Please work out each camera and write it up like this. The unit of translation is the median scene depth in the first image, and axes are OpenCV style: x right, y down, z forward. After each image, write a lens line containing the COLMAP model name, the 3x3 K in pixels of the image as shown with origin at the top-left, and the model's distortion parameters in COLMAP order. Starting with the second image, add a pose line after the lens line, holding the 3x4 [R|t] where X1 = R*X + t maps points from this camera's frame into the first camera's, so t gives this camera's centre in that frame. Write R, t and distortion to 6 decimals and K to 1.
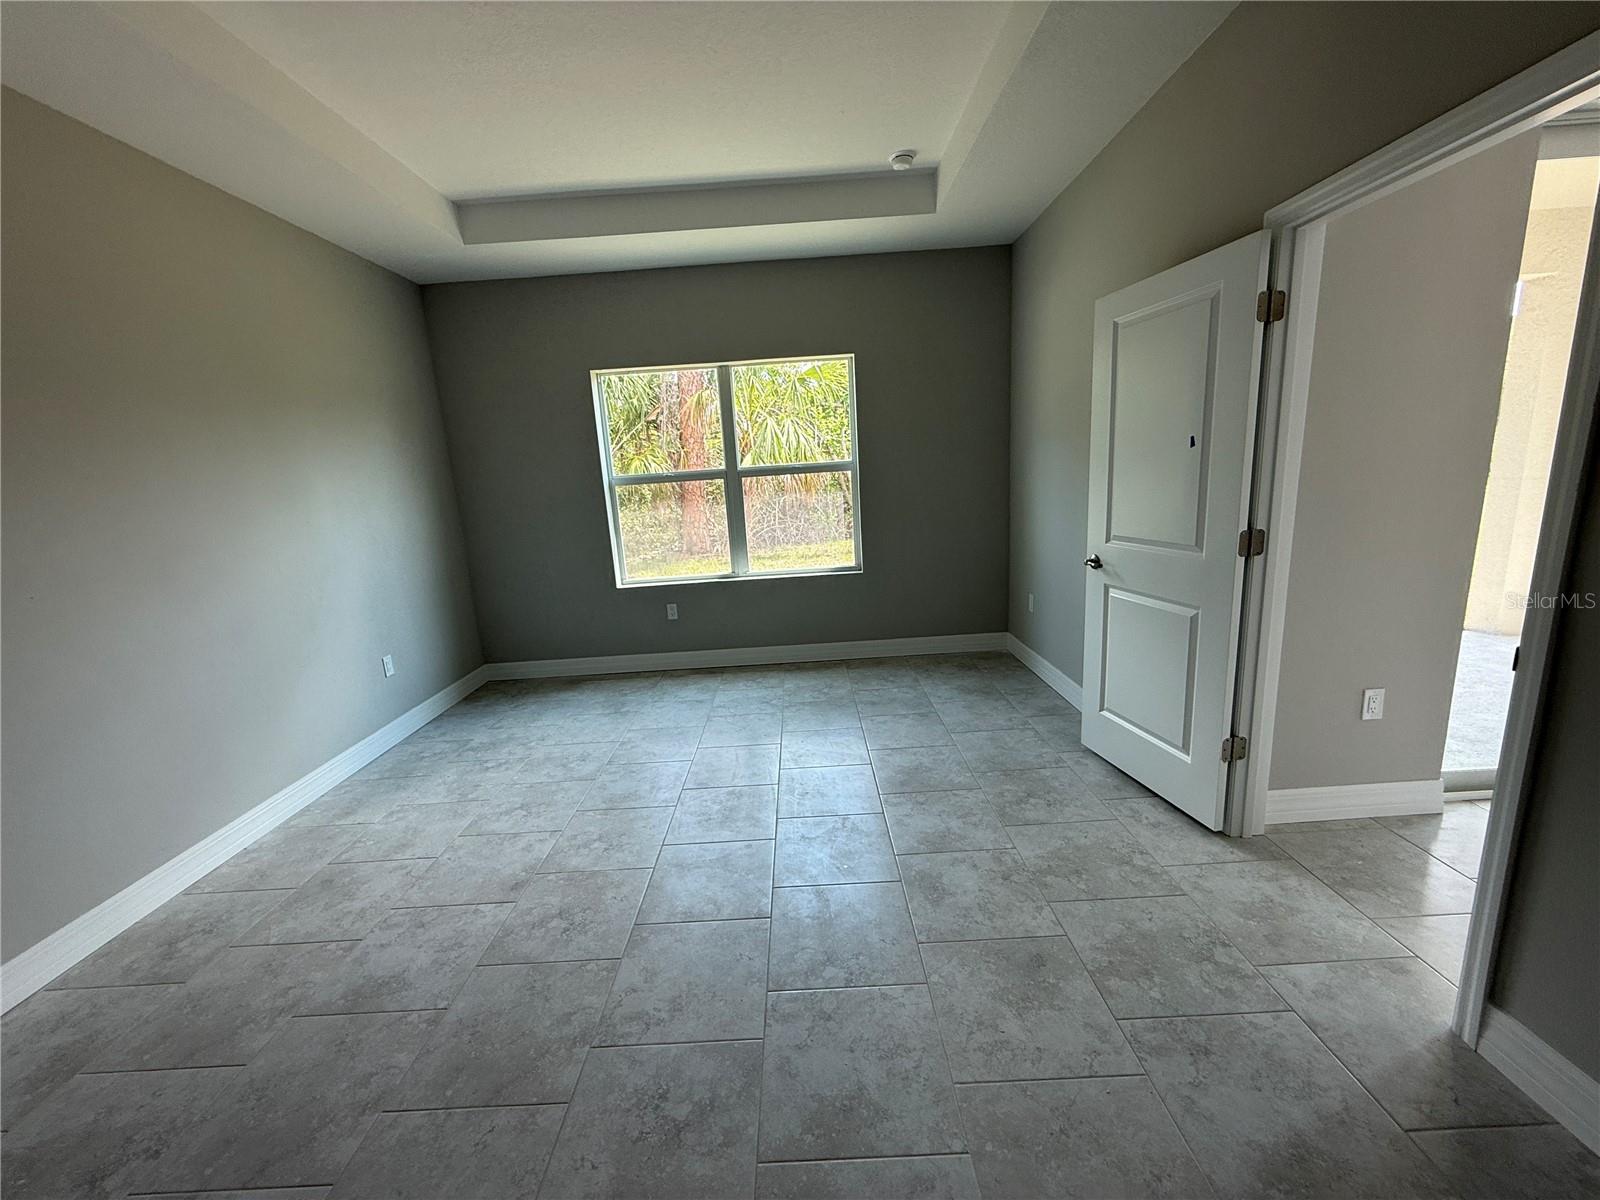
lens RADIAL K [[636.6, 0, 793.1], [0, 636.6, 601.6], [0, 0, 1]] dist [0.001698, -0.000498]
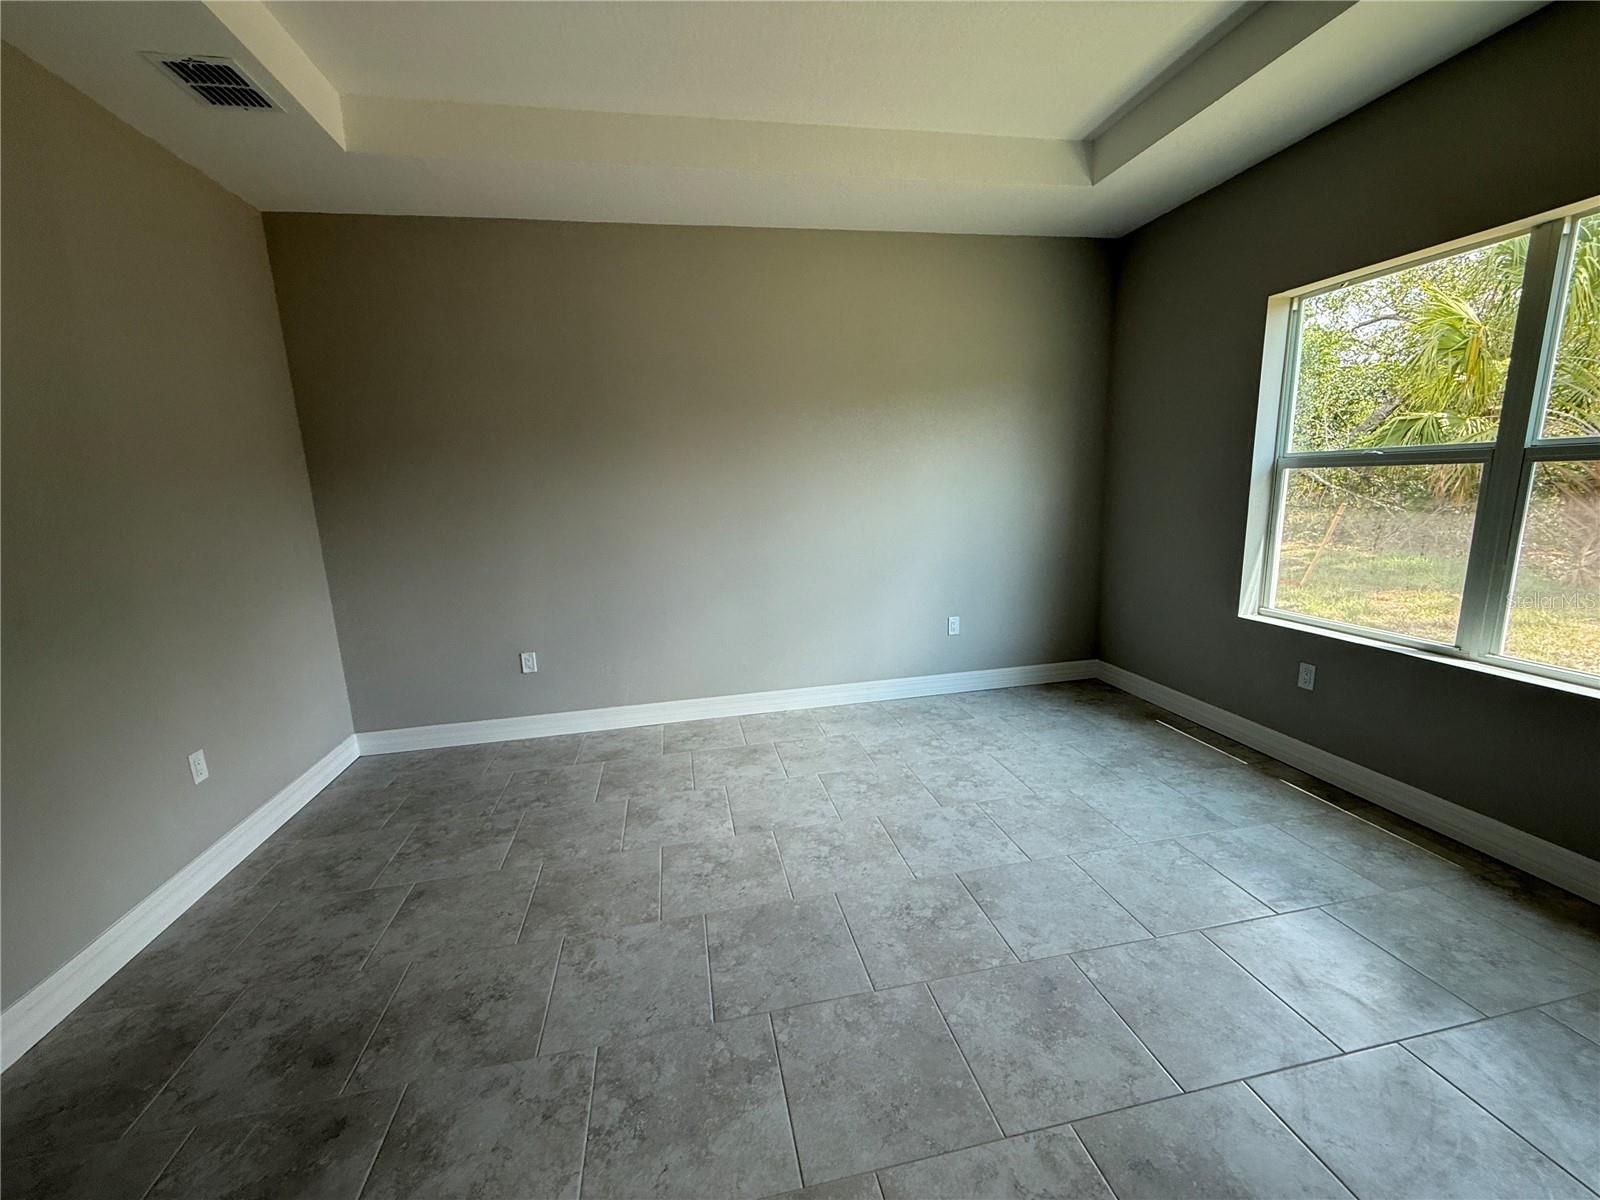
lens RADIAL K [[636.6, 0, 795.4], [0, 636.6, 601.4], [0, 0, 1]] dist [0.001698, -0.000498]
pose [[0.203683, 0.238535, -0.949534, 0.360987], [-0.176005, 0.962986, 0.204159, -0.120673], [0.963086, 0.125539, 0.238127, 0.474543]]
